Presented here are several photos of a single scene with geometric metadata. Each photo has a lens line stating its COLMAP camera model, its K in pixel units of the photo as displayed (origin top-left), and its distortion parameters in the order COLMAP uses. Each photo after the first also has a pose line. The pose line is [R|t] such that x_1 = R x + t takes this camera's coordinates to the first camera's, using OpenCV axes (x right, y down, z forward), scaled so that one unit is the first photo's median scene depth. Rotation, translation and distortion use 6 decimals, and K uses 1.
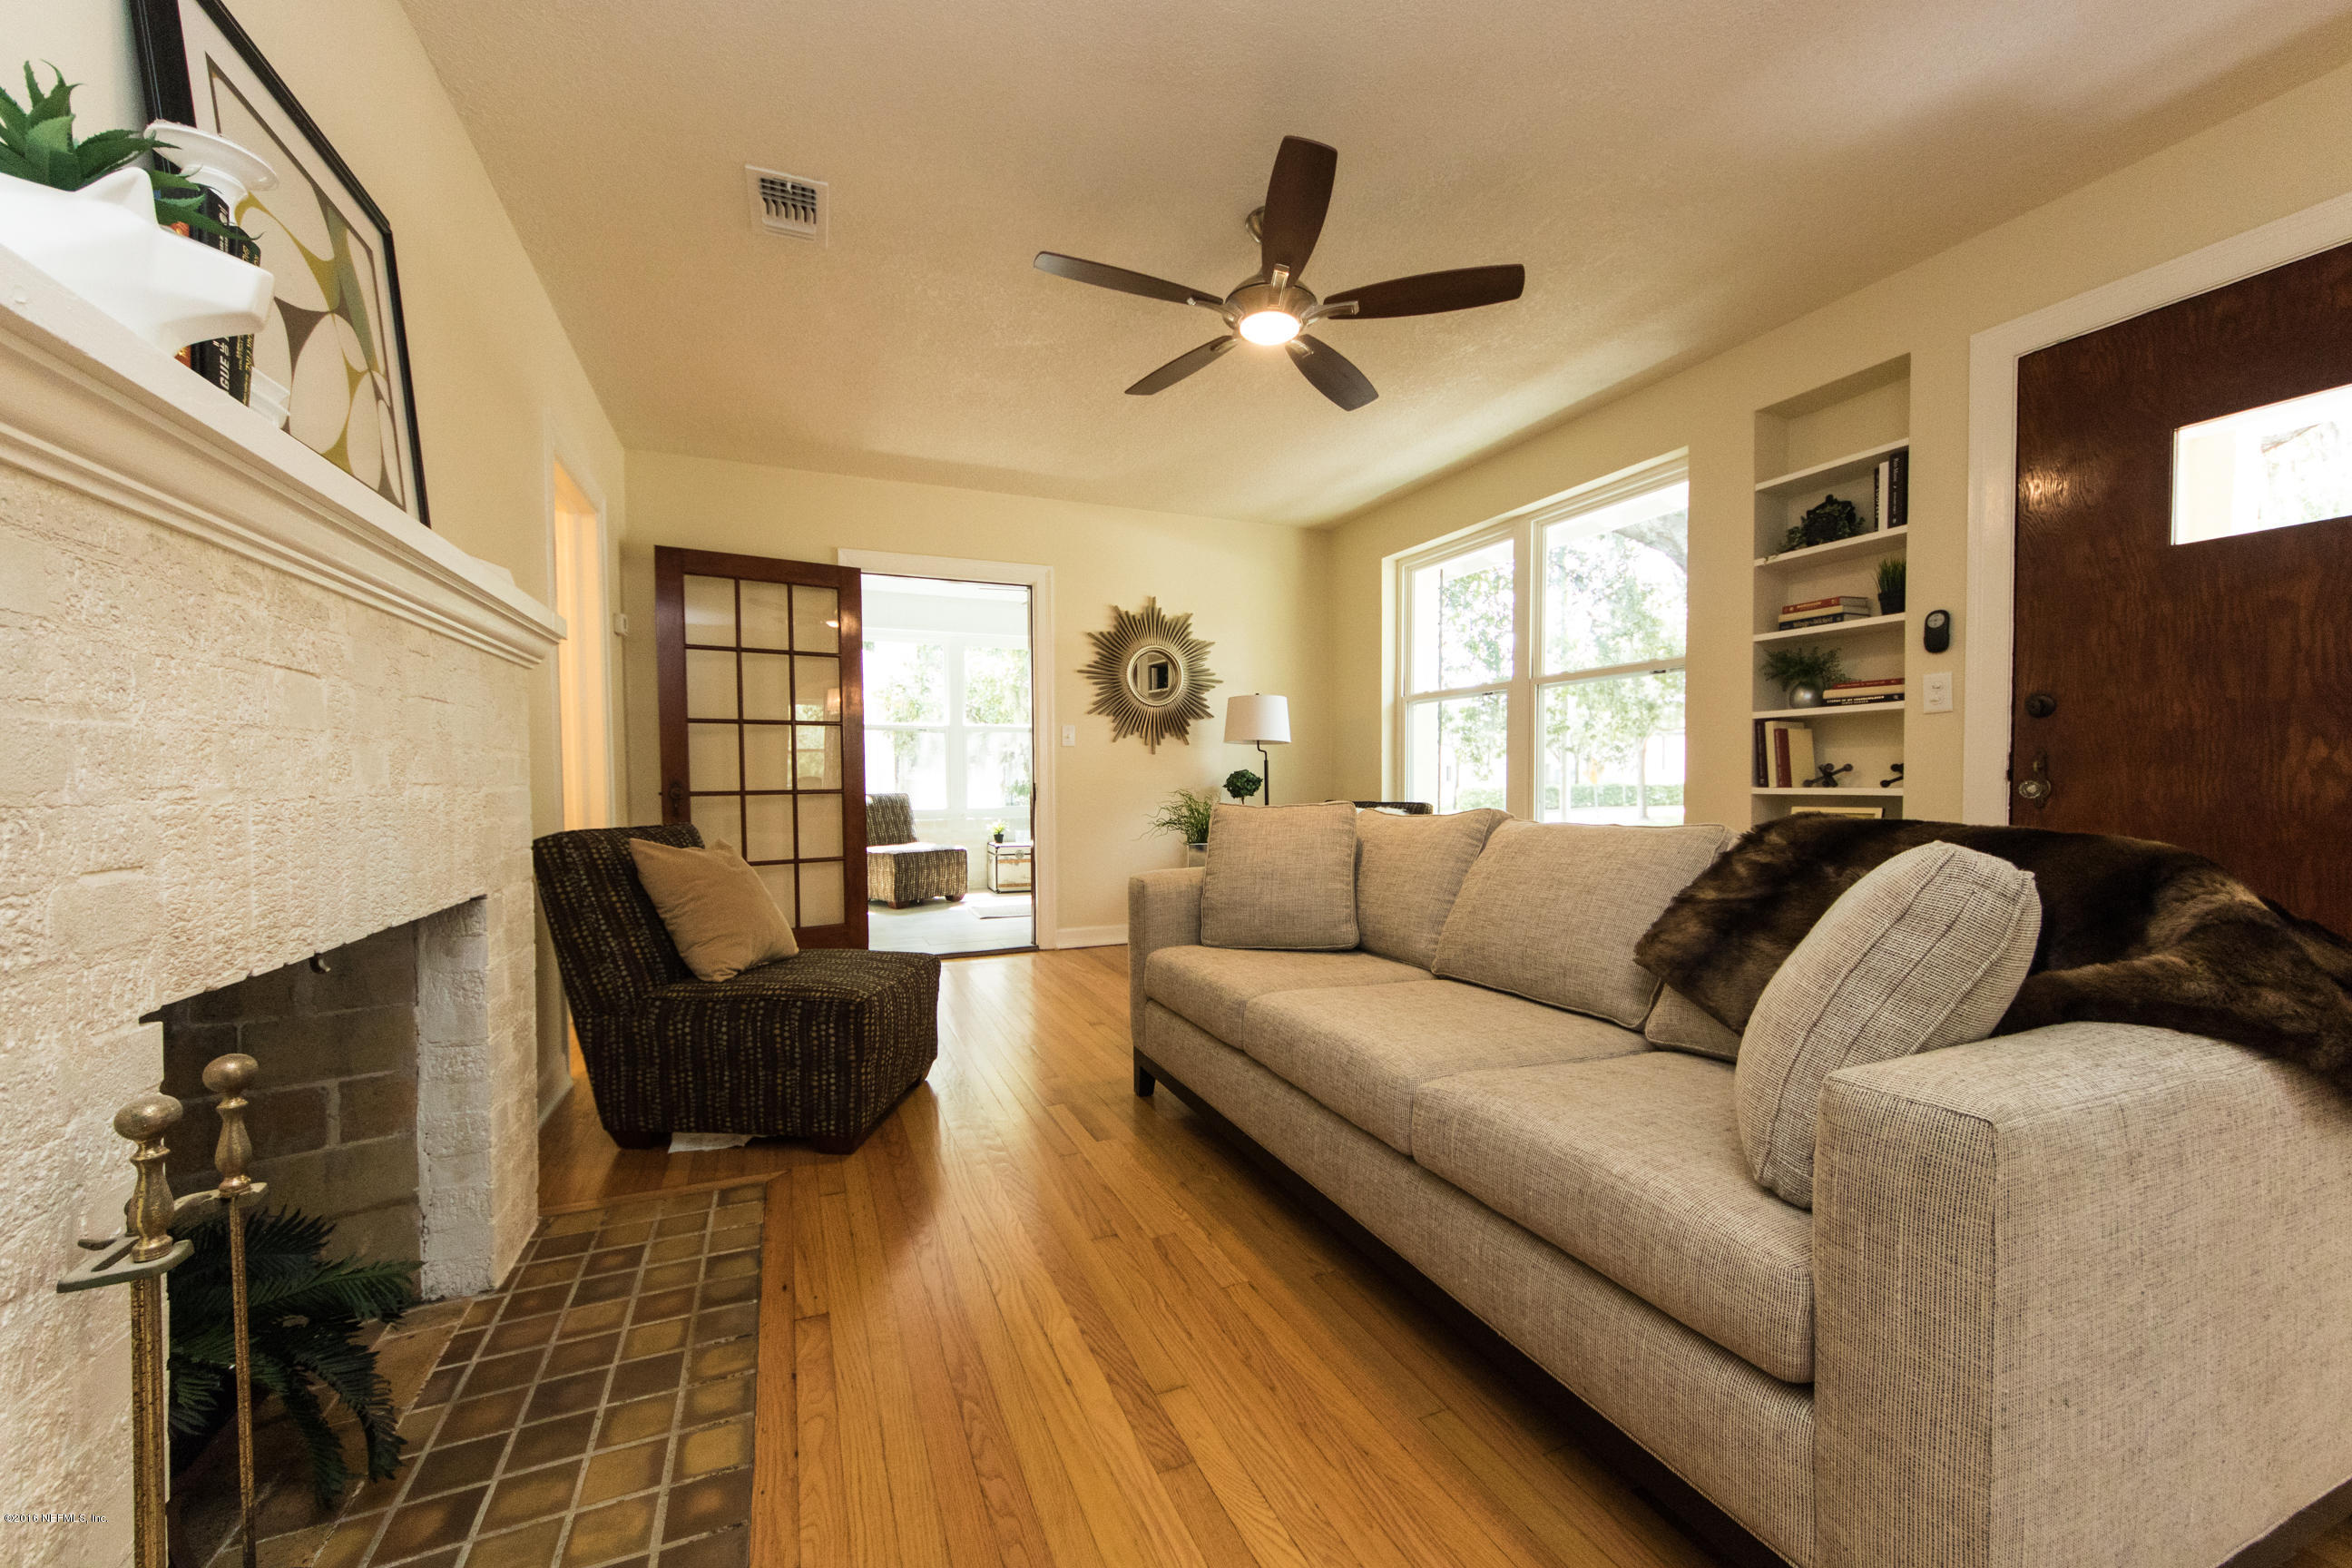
lens RADIAL K [[899.5, 0, 1177.3], [0, 899.5, 799.8], [0, 0, 1]] dist [0.000041, 0.000045]
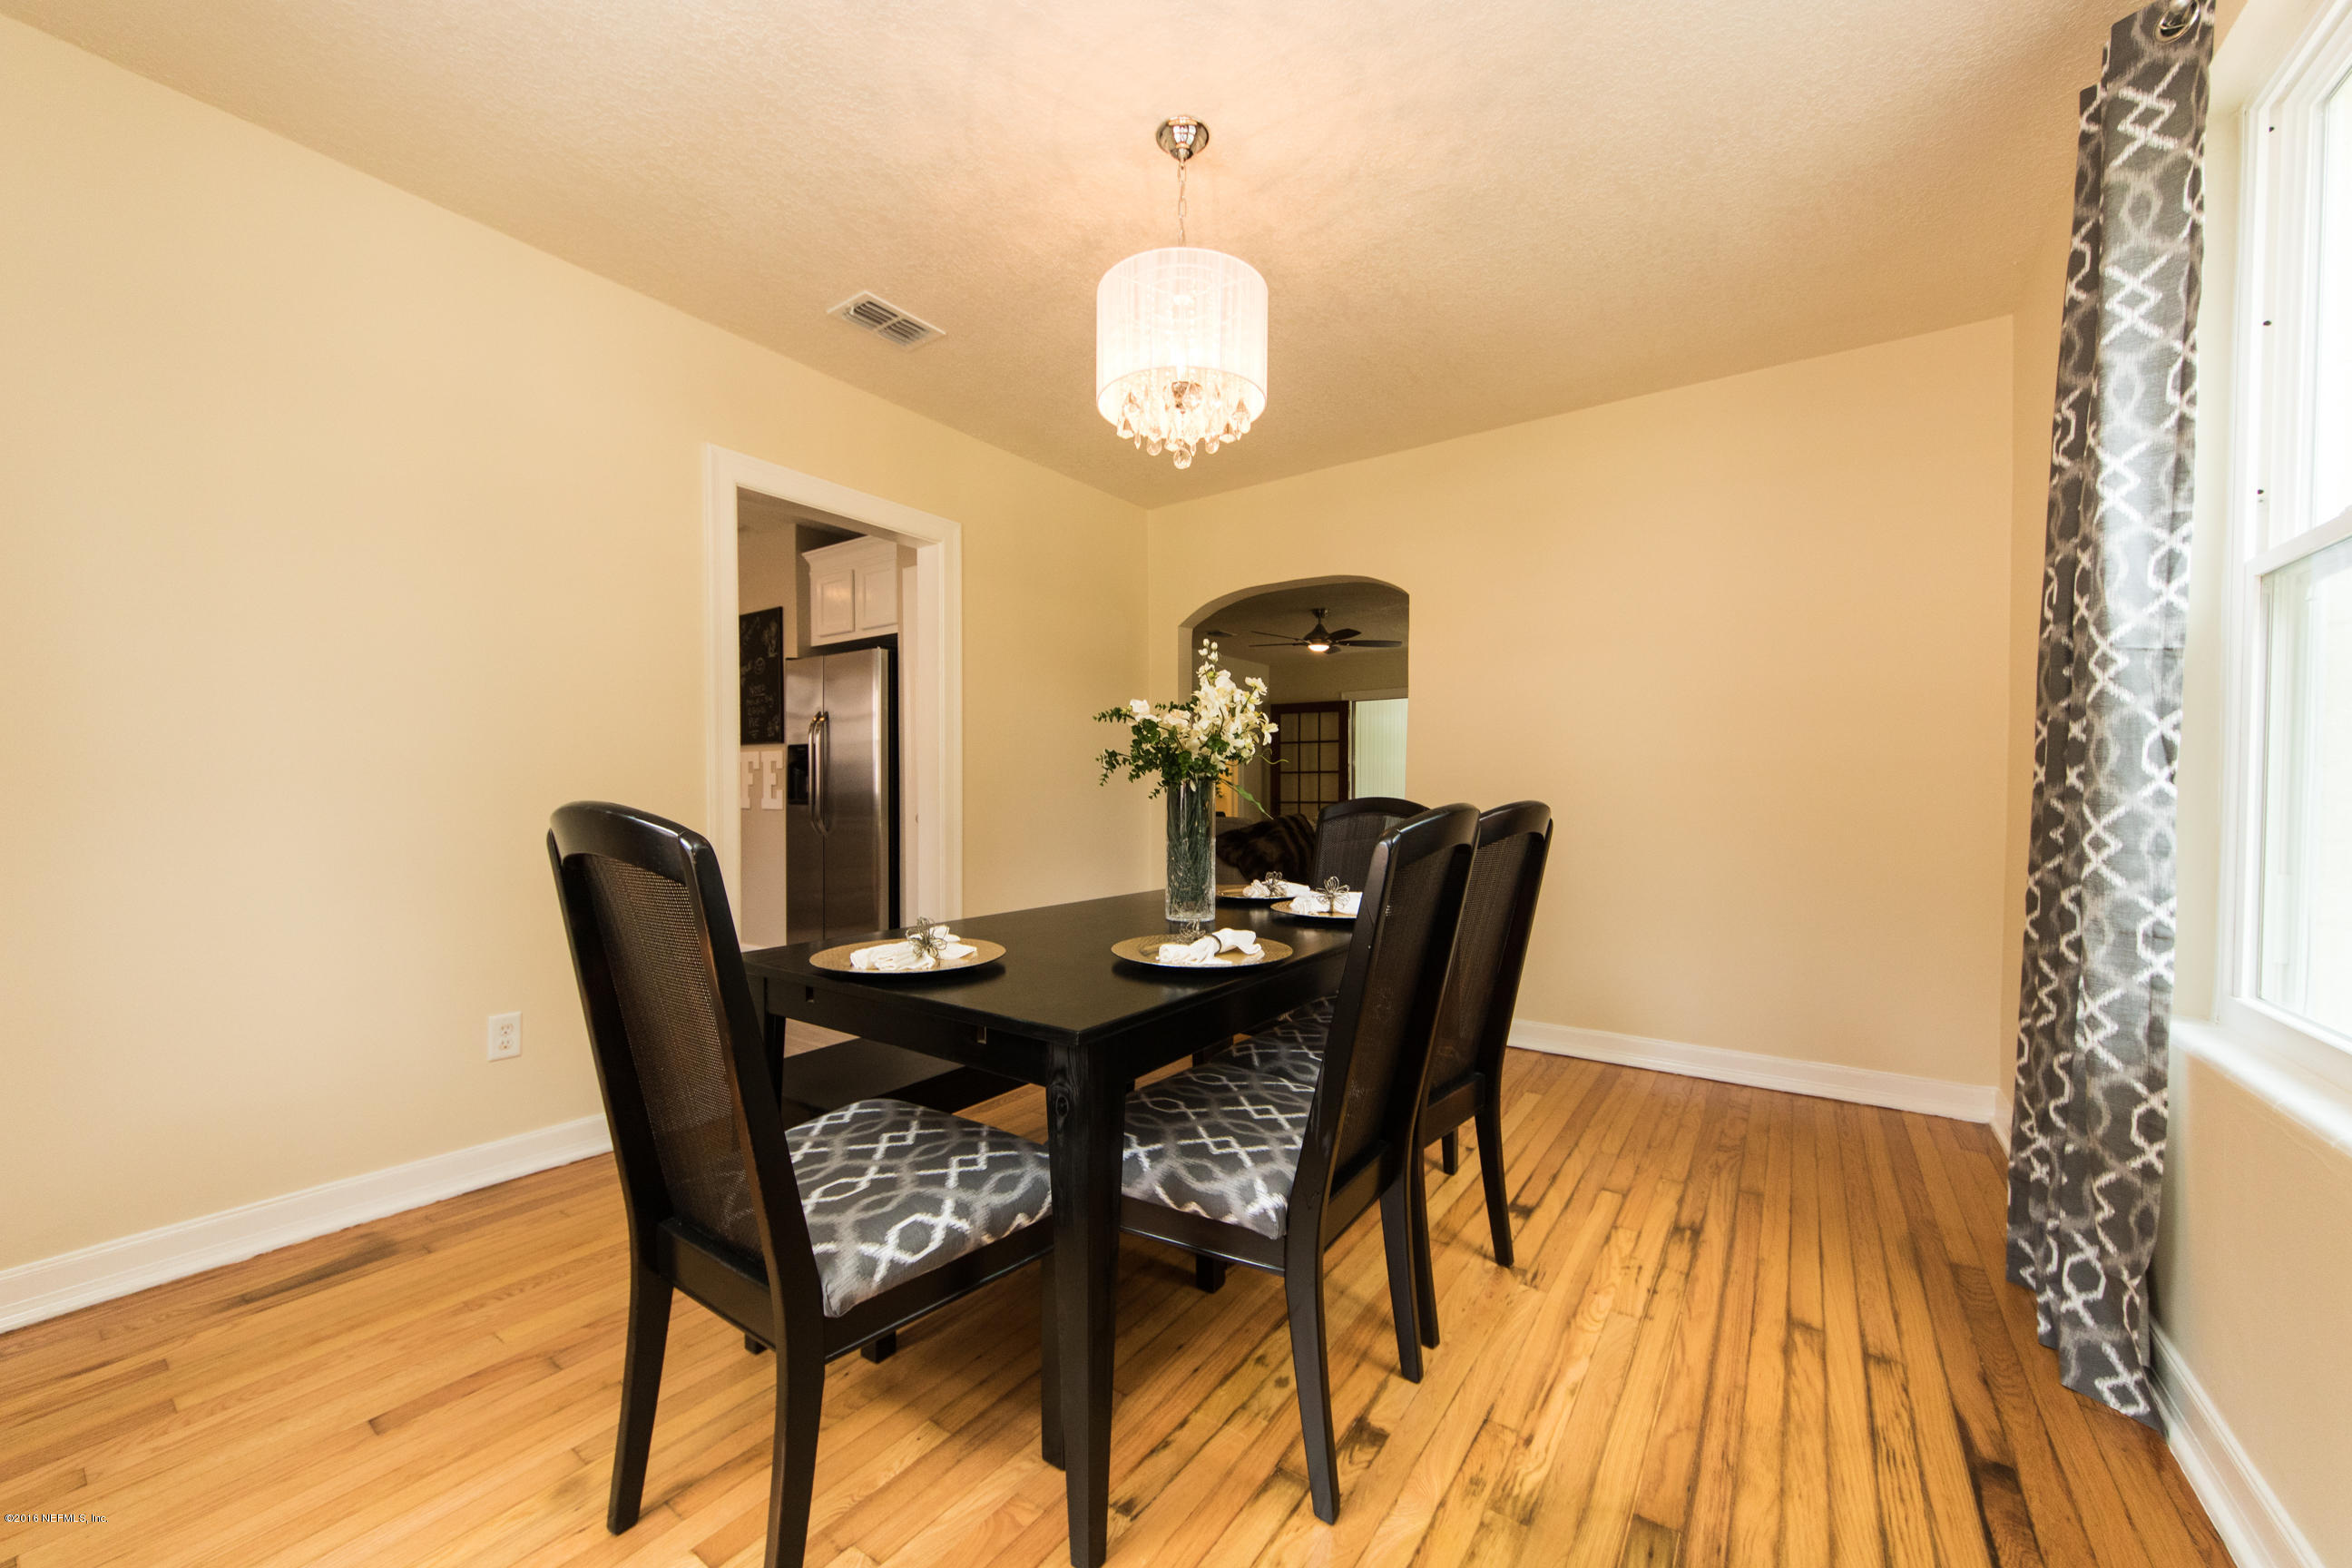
lens RADIAL K [[882.1, 0, 1168.5], [0, 882.1, 806.7], [0, 0, 1]] dist [-0.000062, -0.000374]
pose [[0.519311, 0.022398, -0.854292, 2.039708], [-0.023910, 0.999646, 0.011674, -0.022039], [0.854251, 0.014364, 0.519662, -0.779056]]
